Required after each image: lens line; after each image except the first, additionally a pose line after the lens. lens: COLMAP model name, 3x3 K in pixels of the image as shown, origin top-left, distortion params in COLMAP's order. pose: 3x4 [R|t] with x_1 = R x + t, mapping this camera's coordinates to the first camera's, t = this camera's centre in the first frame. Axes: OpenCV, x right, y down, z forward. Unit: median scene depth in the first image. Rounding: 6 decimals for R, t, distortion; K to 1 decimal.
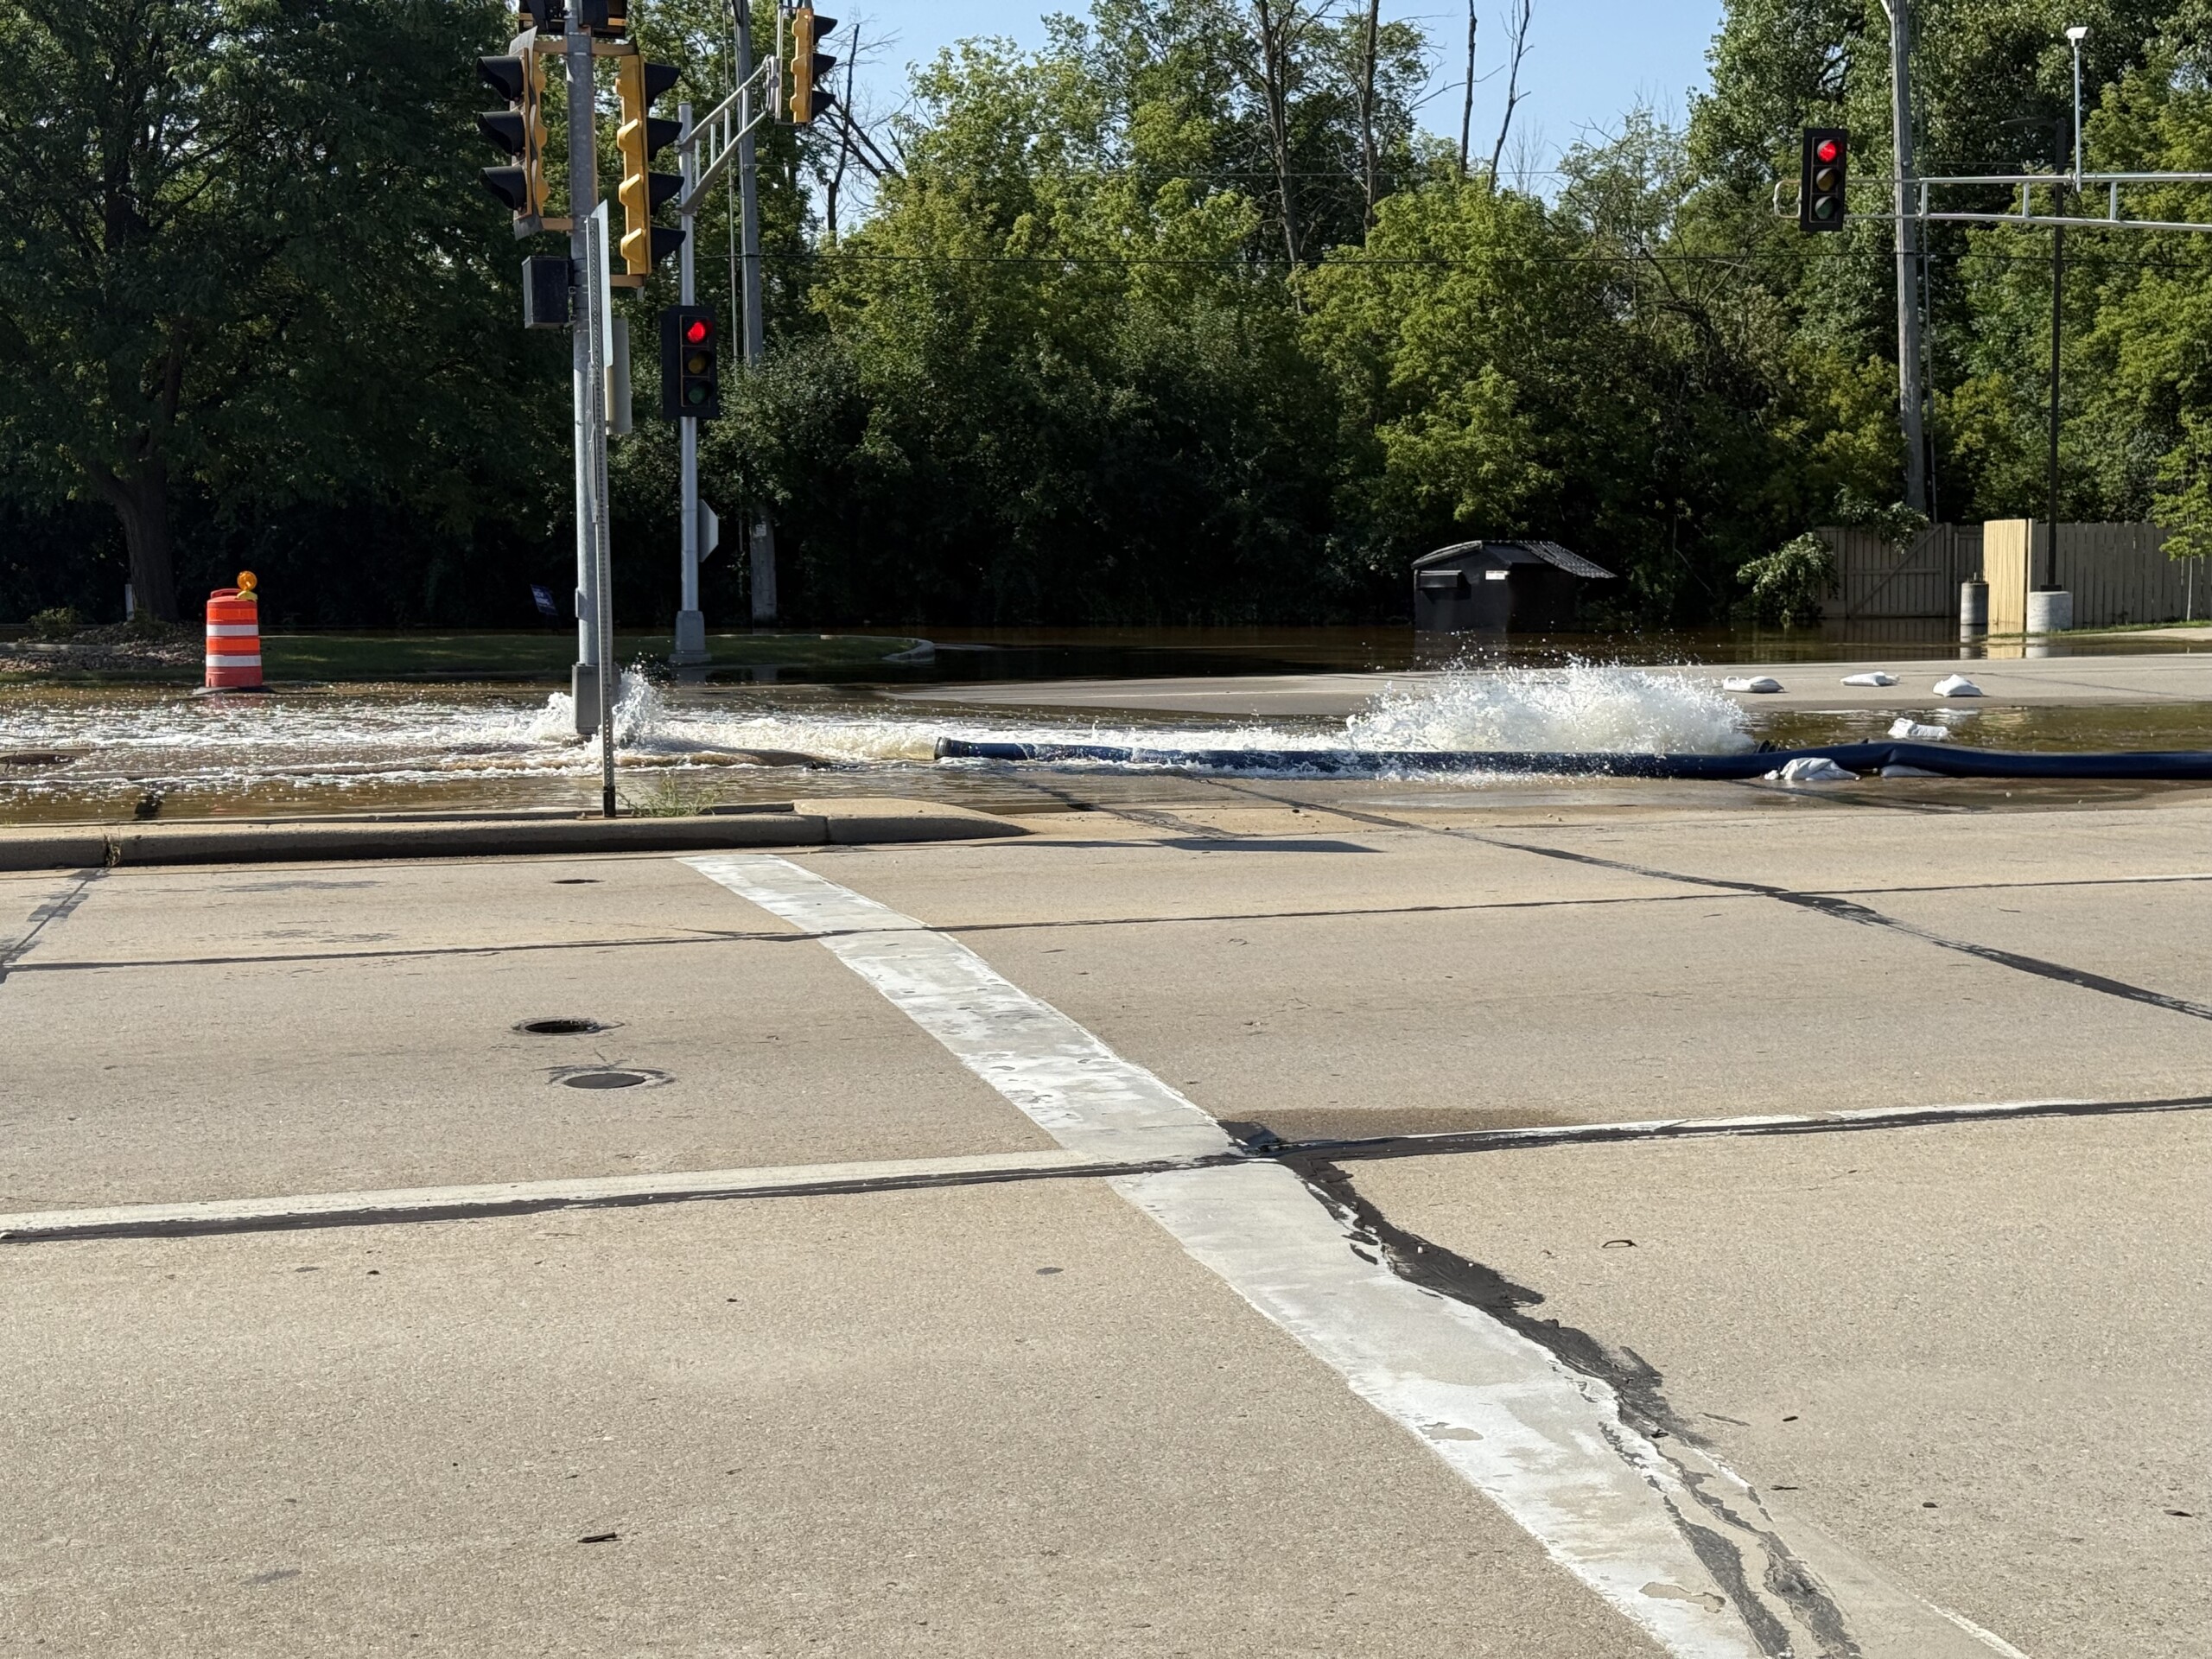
lens RADIAL K [[3059.5, 0, 1106.0], [0, 3059.5, 829.5], [0, 0, 1]] dist [0.205402, -0.445949]
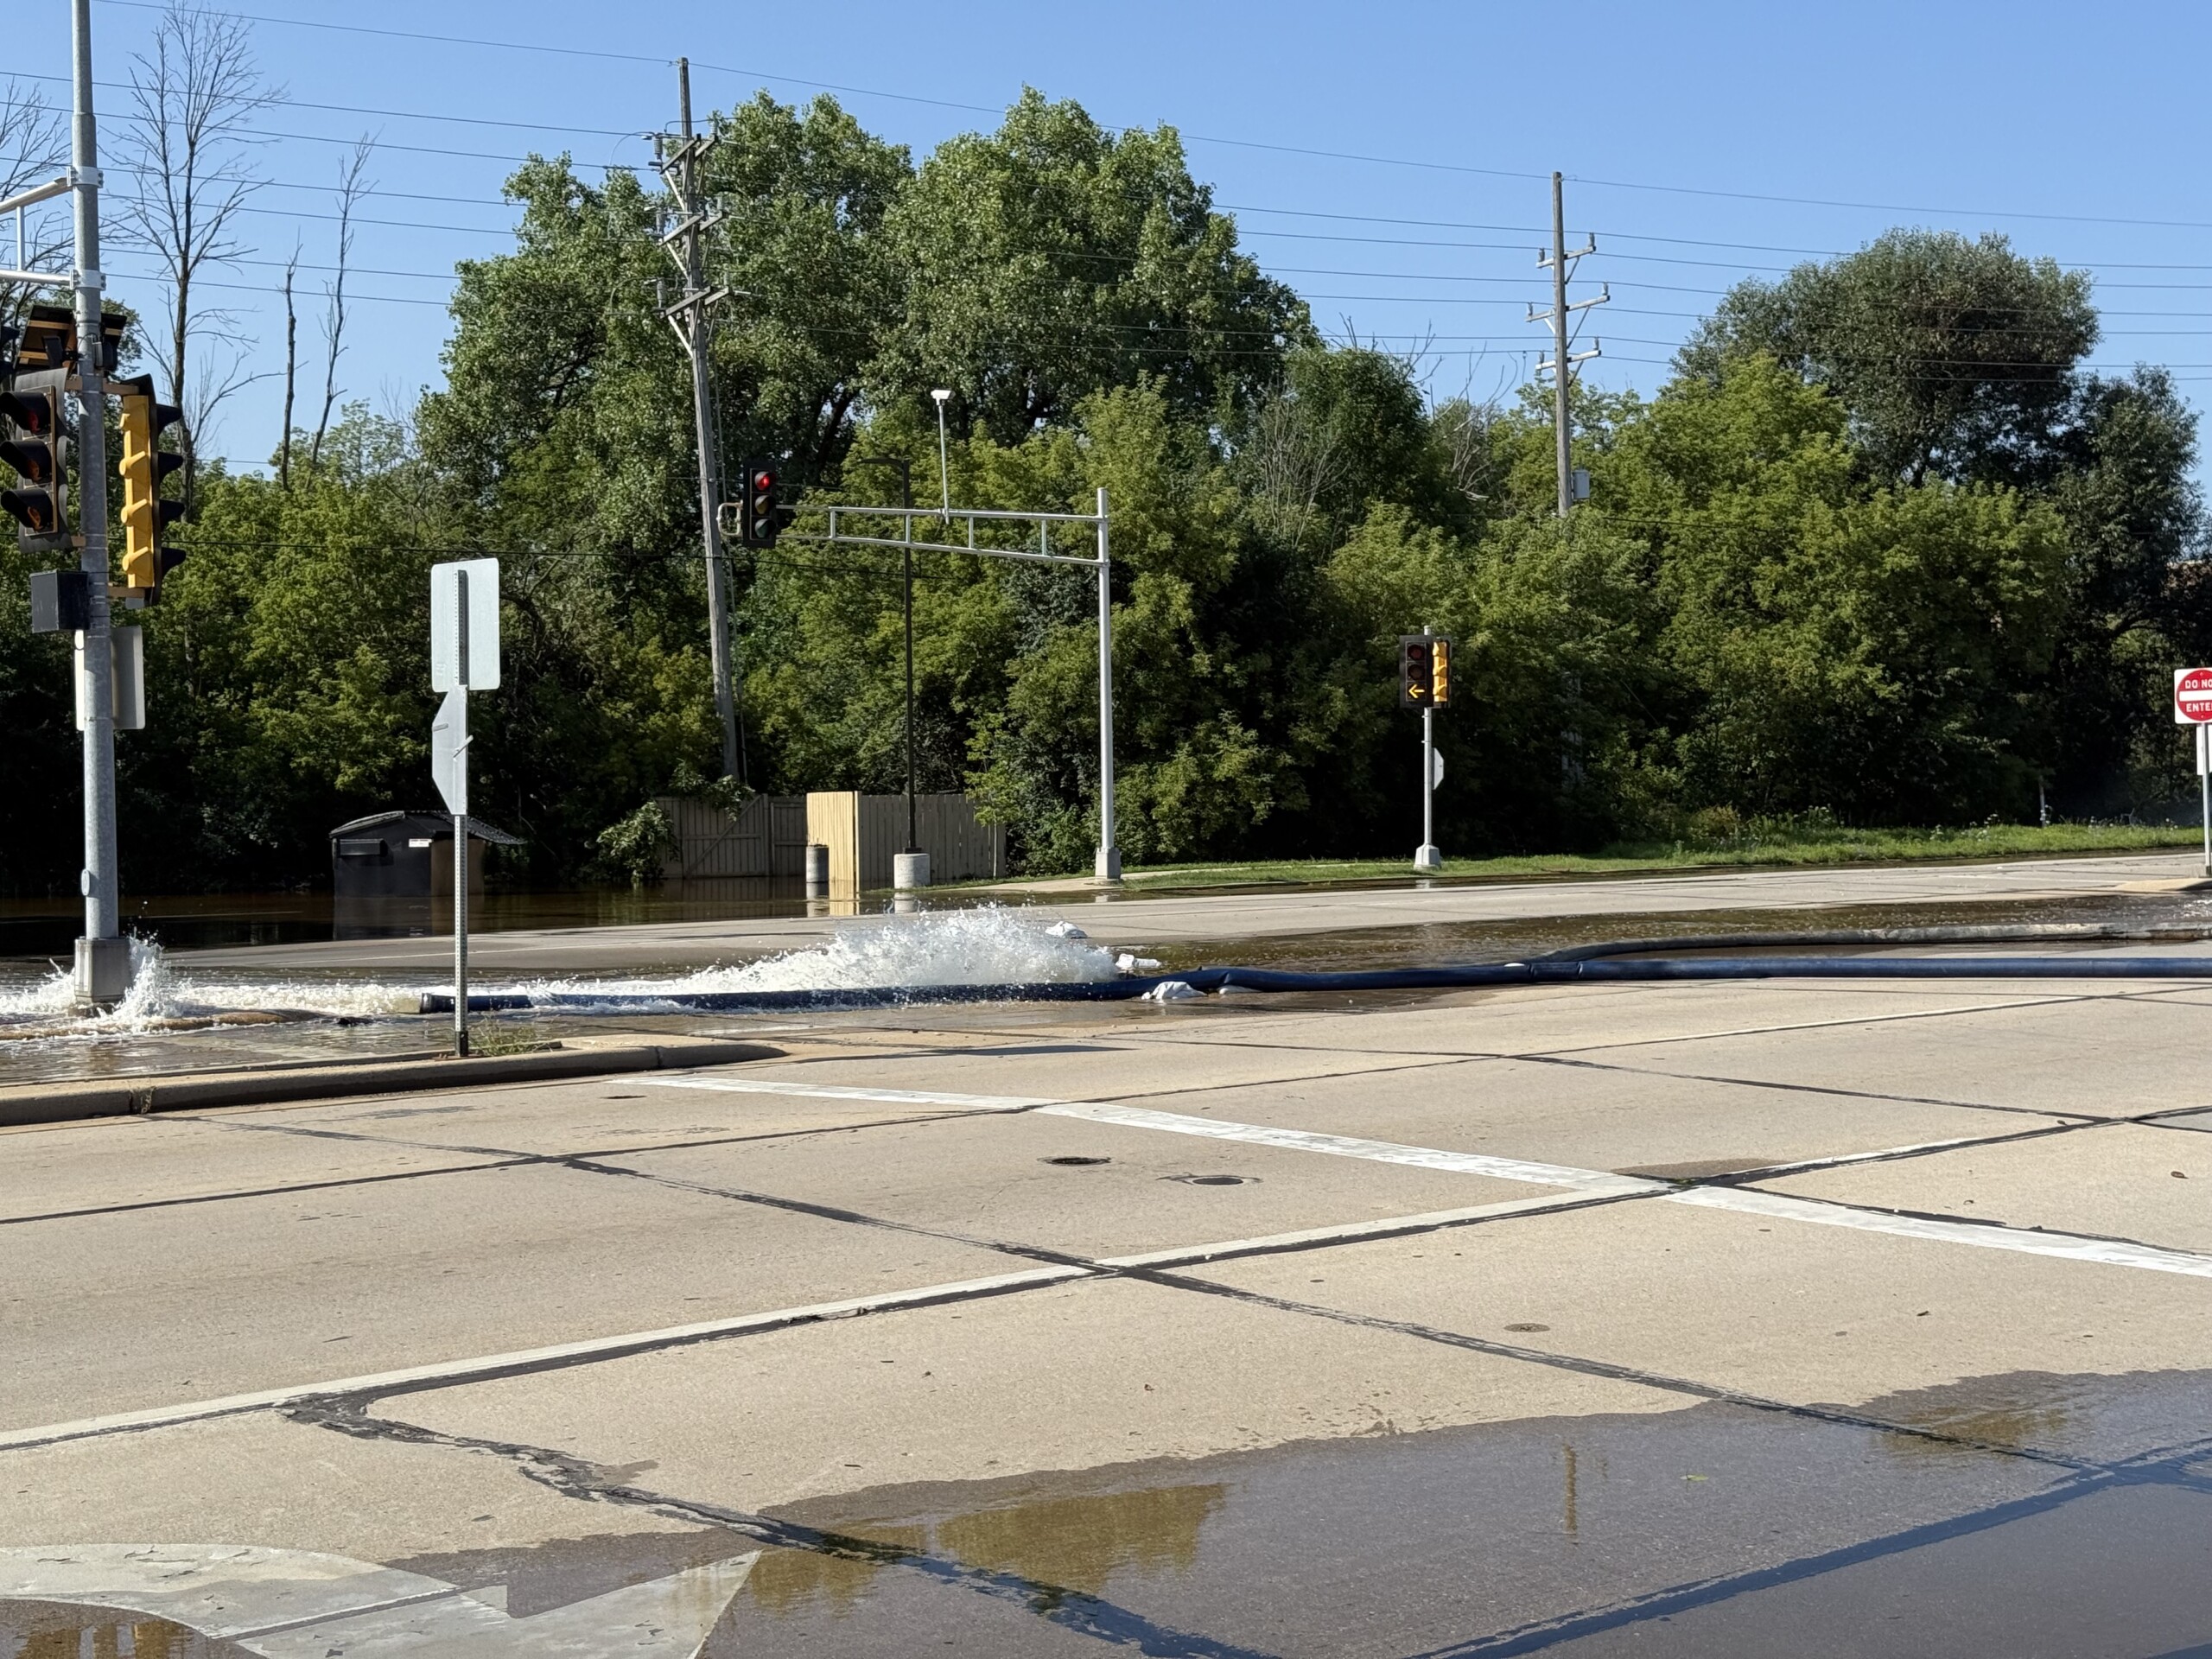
lens RADIAL K [[3059.5, 0, 1106.0], [0, 3059.5, 829.5], [0, 0, 1]] dist [0.205402, -0.445949]
pose [[0.890615, -0.009971, 0.454650, -0.130469], [0.048310, 0.996177, -0.072788, 0.002000], [-0.452186, 0.086790, 0.887691, -0.052952]]
